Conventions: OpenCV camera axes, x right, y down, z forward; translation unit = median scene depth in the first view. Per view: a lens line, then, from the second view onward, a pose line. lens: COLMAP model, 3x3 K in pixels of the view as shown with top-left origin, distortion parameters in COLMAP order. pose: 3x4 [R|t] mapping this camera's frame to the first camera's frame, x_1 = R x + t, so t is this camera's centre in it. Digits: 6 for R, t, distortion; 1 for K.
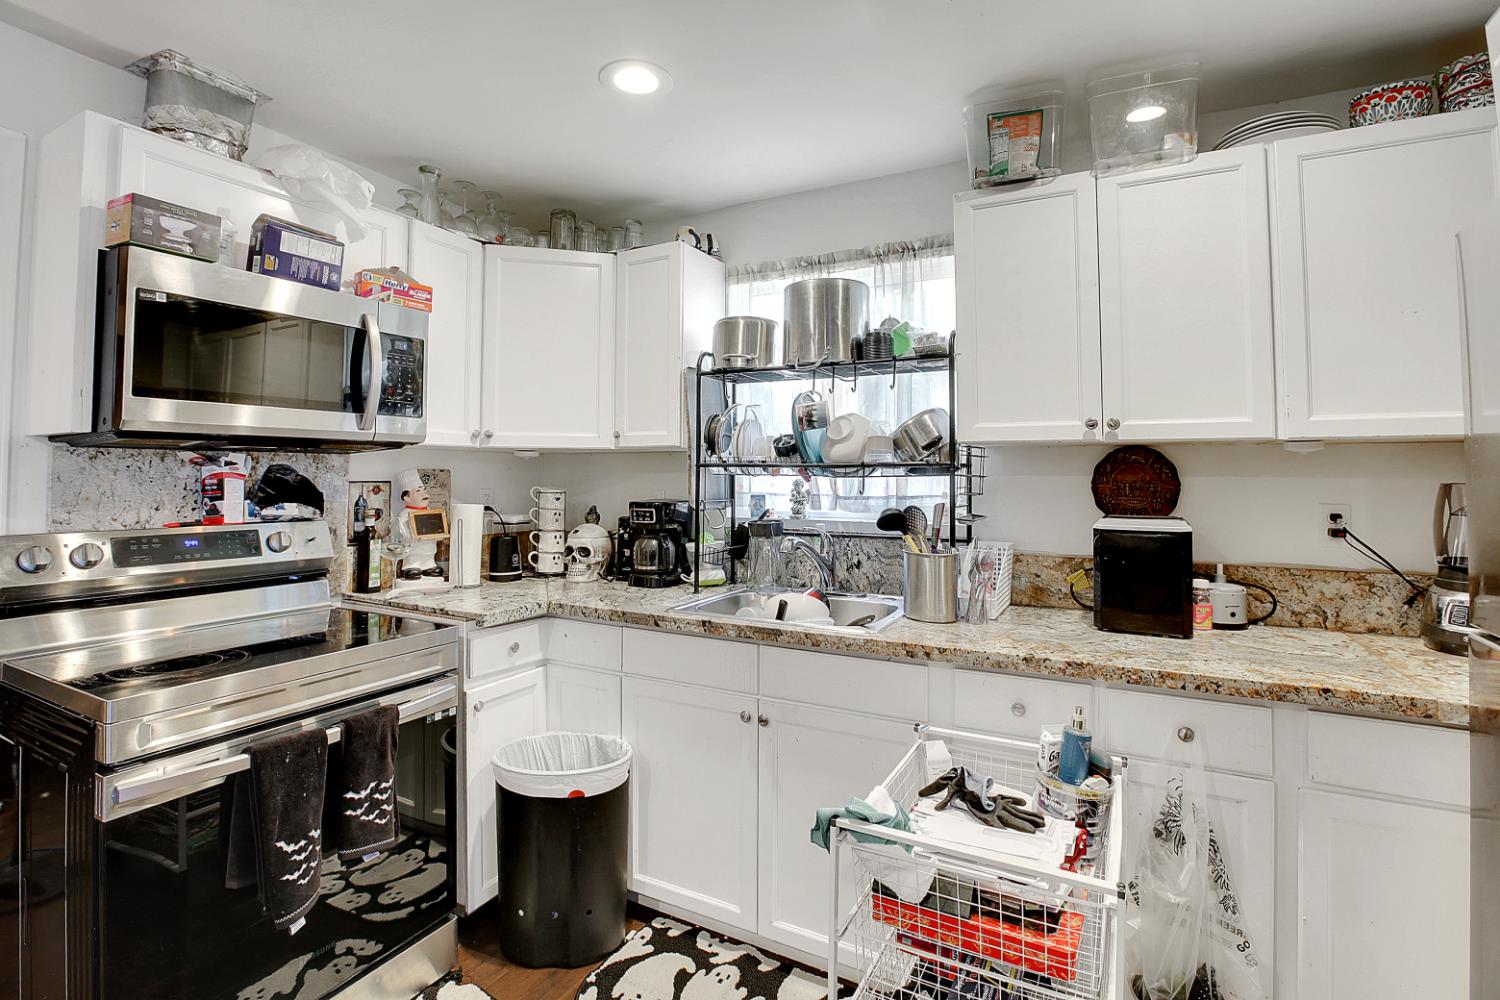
lens RADIAL K [[725.7, 0, 753.4], [0, 725.7, 446.8], [0, 0, 1]] dist [-0.033821, 0.000524]
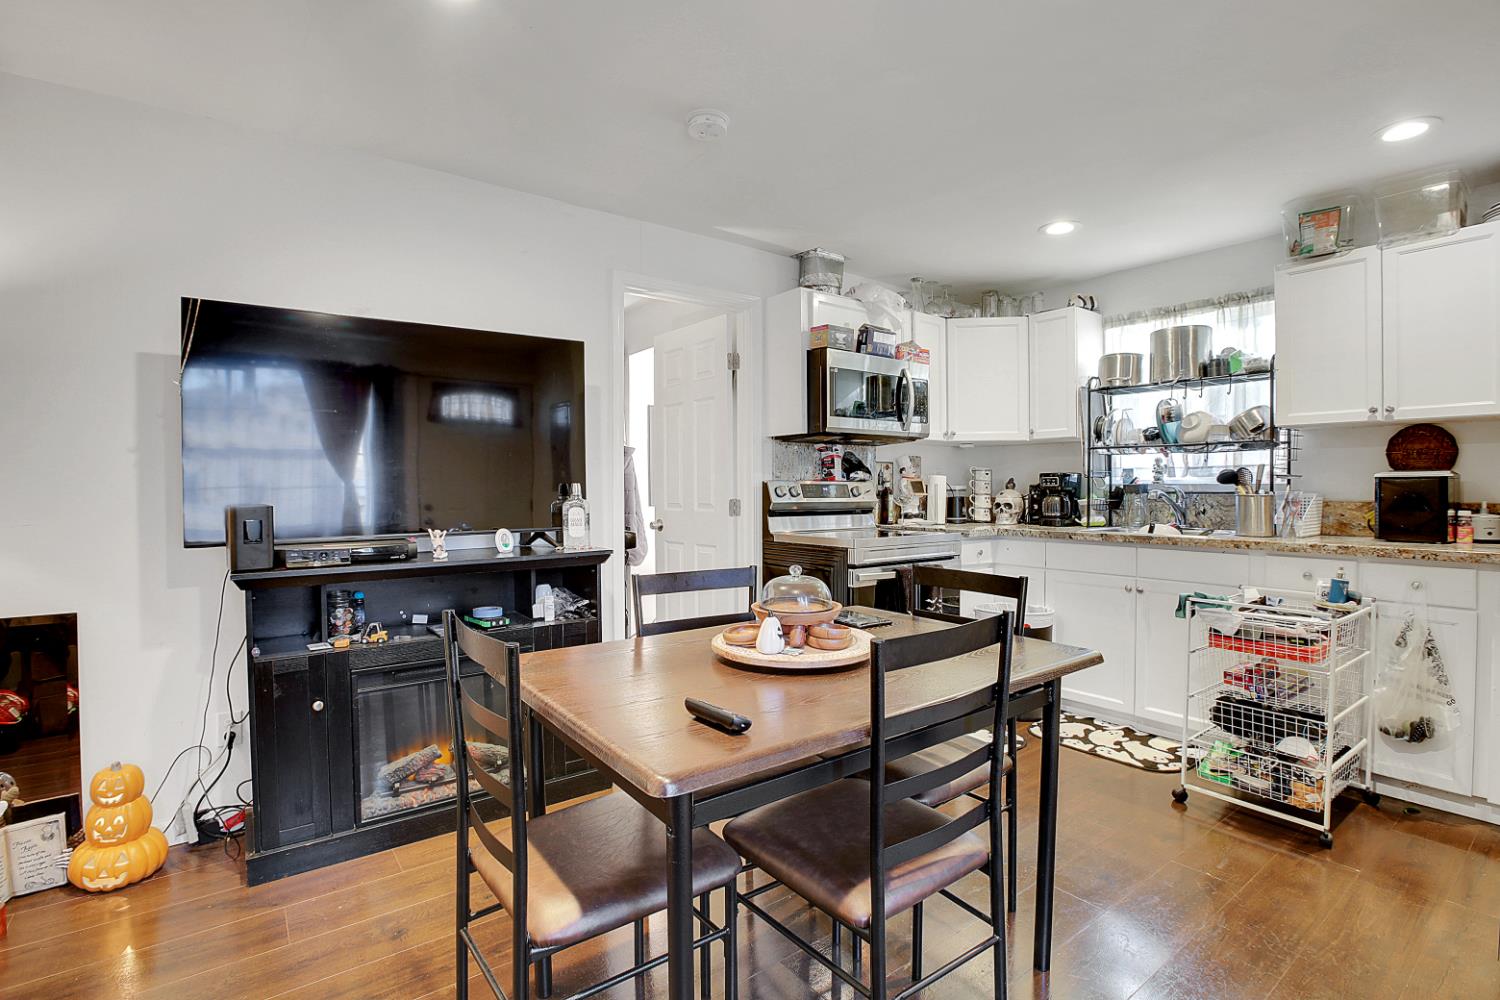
lens RADIAL K [[717.7, 0, 751.0], [0, 717.7, 495.5], [0, 0, 1]] dist [-0.050474, 0.016778]
pose [[0.907860, 0.000327, -0.419274, -0.104451], [0.019515, 0.998883, 0.043036, 0.051322], [0.418820, -0.047253, 0.906839, -0.787665]]
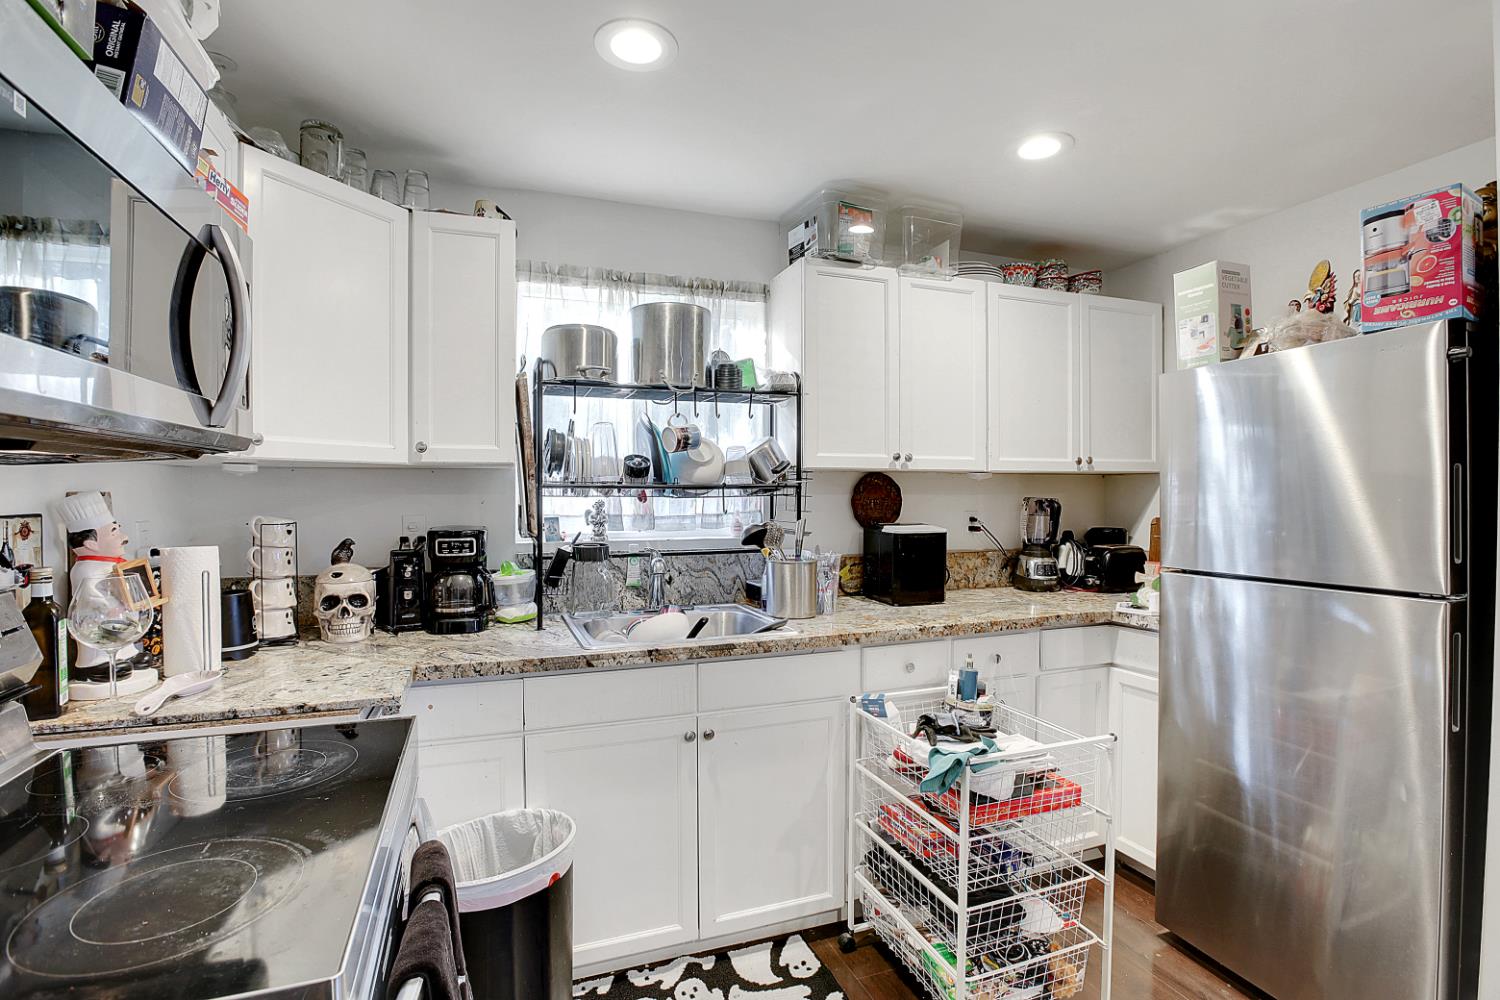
lens RADIAL K [[717.7, 0, 751.0], [0, 717.7, 495.5], [0, 0, 1]] dist [-0.050474, 0.016778]
pose [[0.657288, -0.010119, 0.753571, -0.611499], [-0.025273, 0.999052, 0.035459, -0.000113], [-0.753215, -0.042351, 0.656409, 0.256992]]
